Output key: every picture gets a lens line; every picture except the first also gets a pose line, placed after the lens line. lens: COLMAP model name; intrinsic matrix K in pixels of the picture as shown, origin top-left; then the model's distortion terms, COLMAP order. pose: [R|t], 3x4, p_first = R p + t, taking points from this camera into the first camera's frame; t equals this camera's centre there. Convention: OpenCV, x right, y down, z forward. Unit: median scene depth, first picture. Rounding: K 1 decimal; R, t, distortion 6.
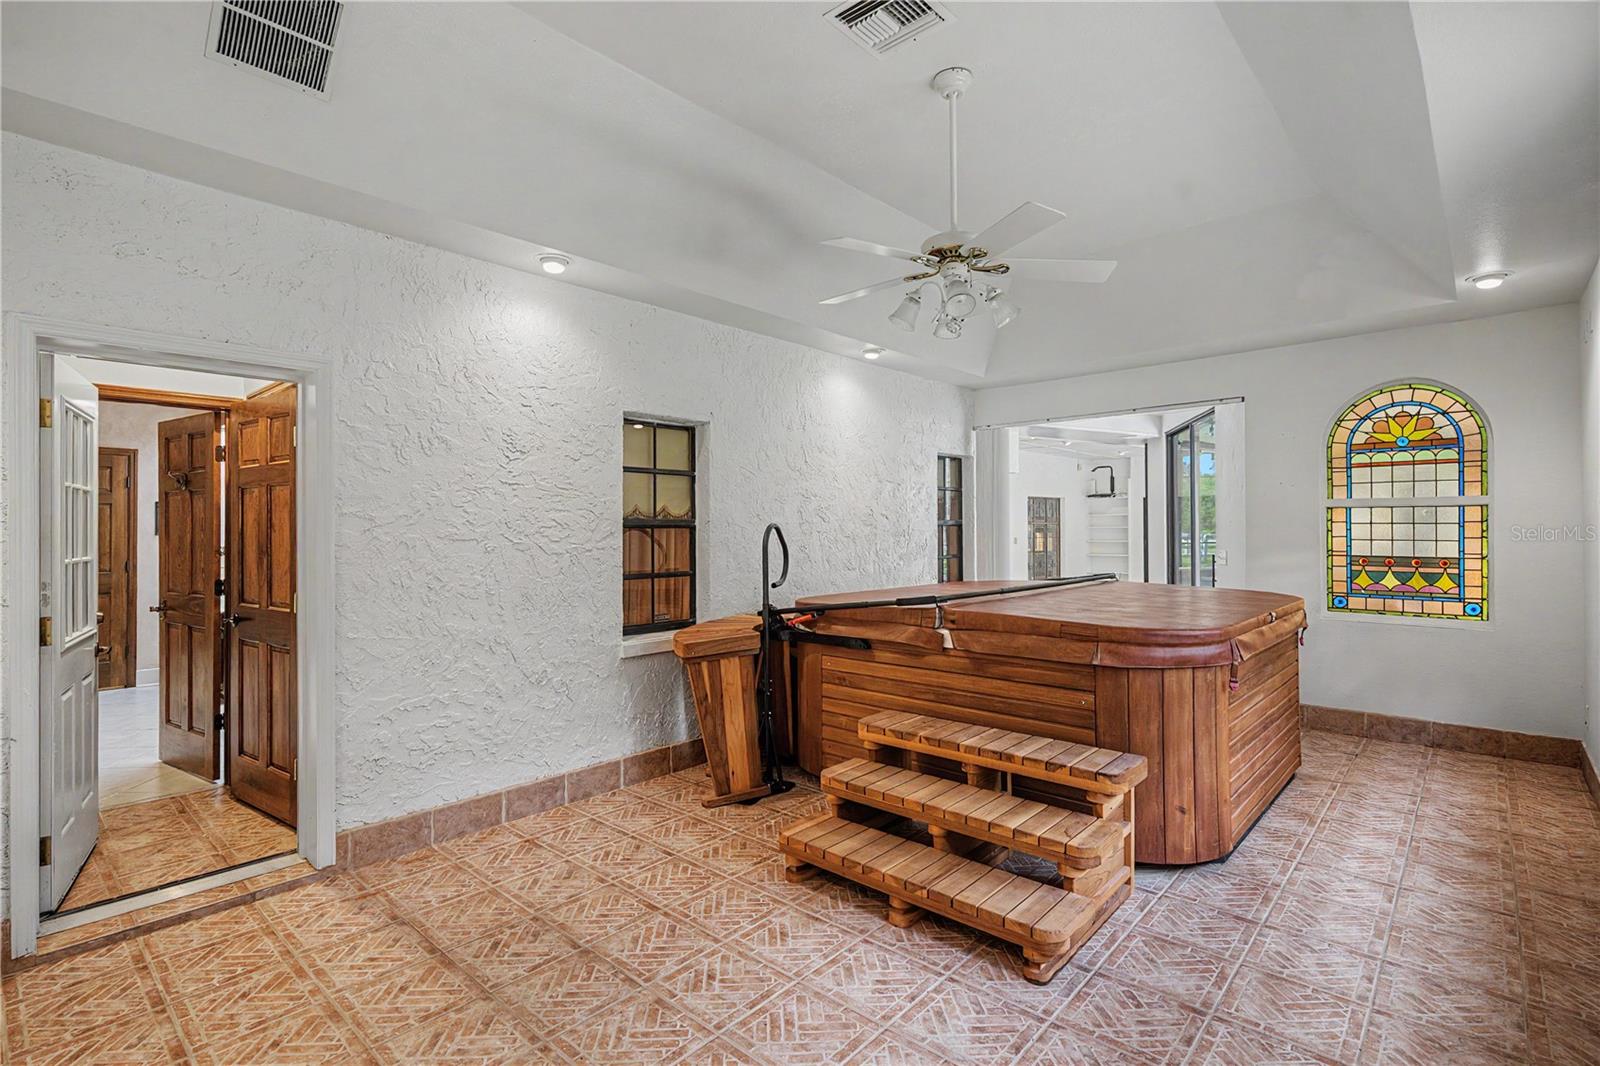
lens RADIAL K [[771.0, 0, 793.7], [0, 771.0, 536.9], [0, 0, 1]] dist [0.001071, 0.000158]
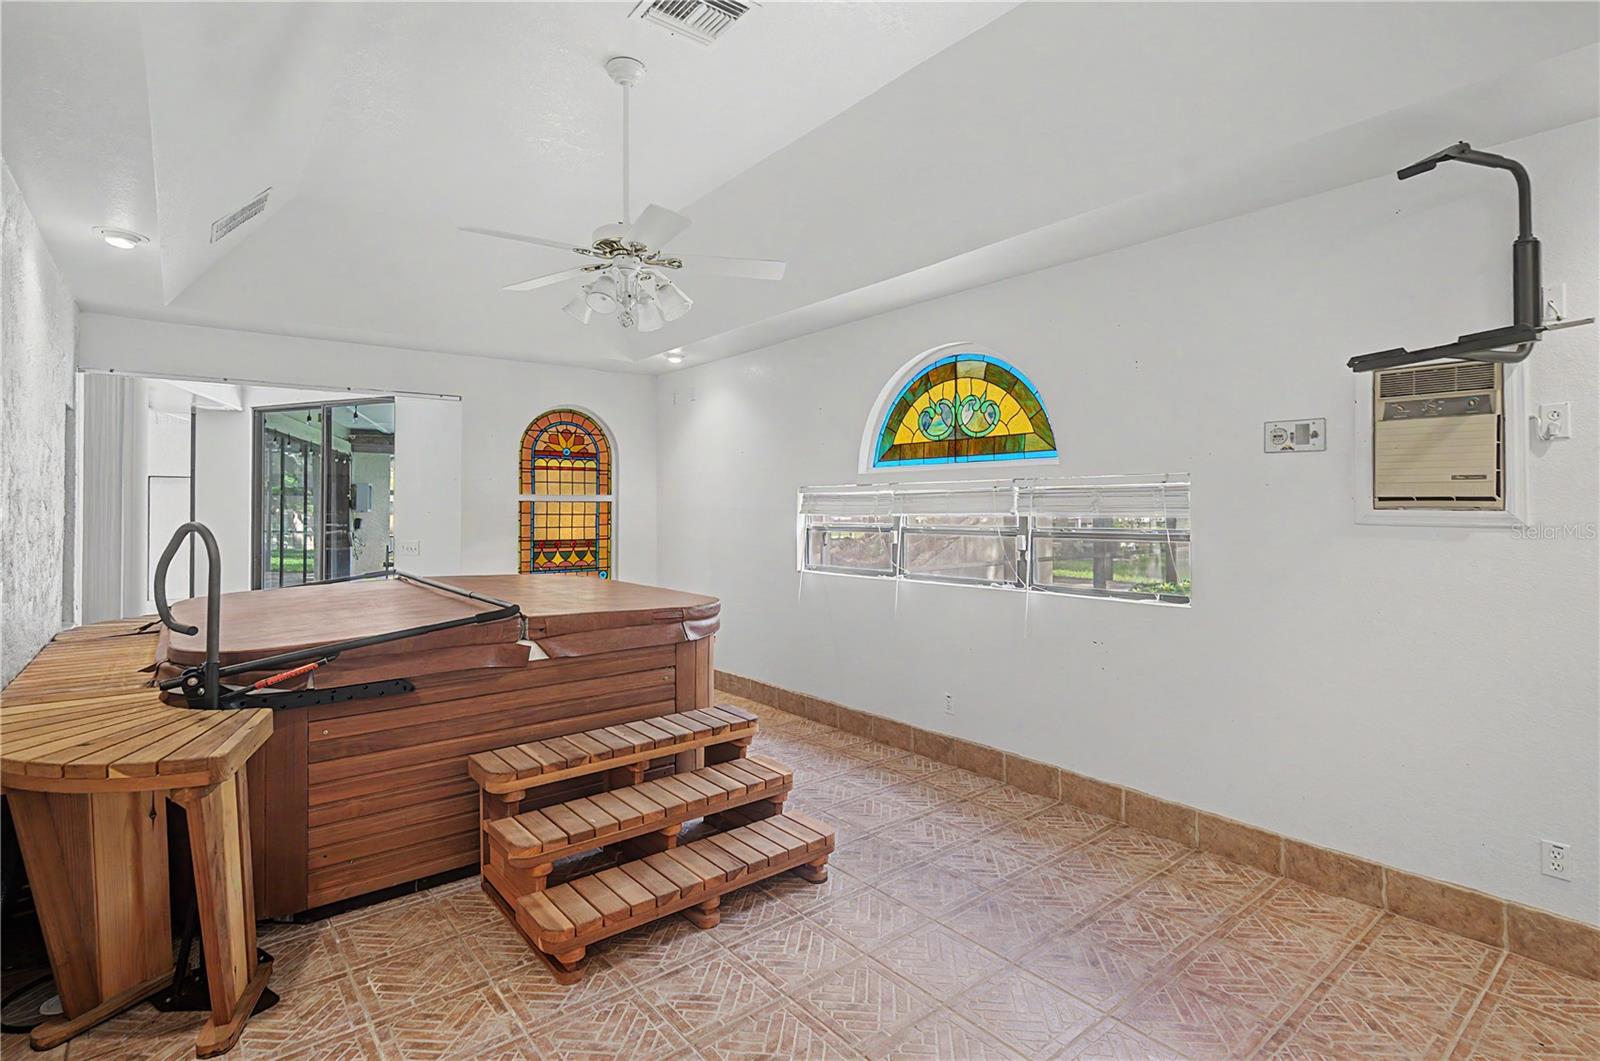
lens RADIAL K [[771.0, 0, 837.1], [0, 771.0, 502.5], [0, 0, 1]] dist [0.001071, 0.000158]
pose [[0.125859, 0.009634, 0.992001, -0.468055], [0.011961, 0.999865, -0.011228, -0.018151], [-0.991976, 0.013279, 0.125726, 0.391681]]
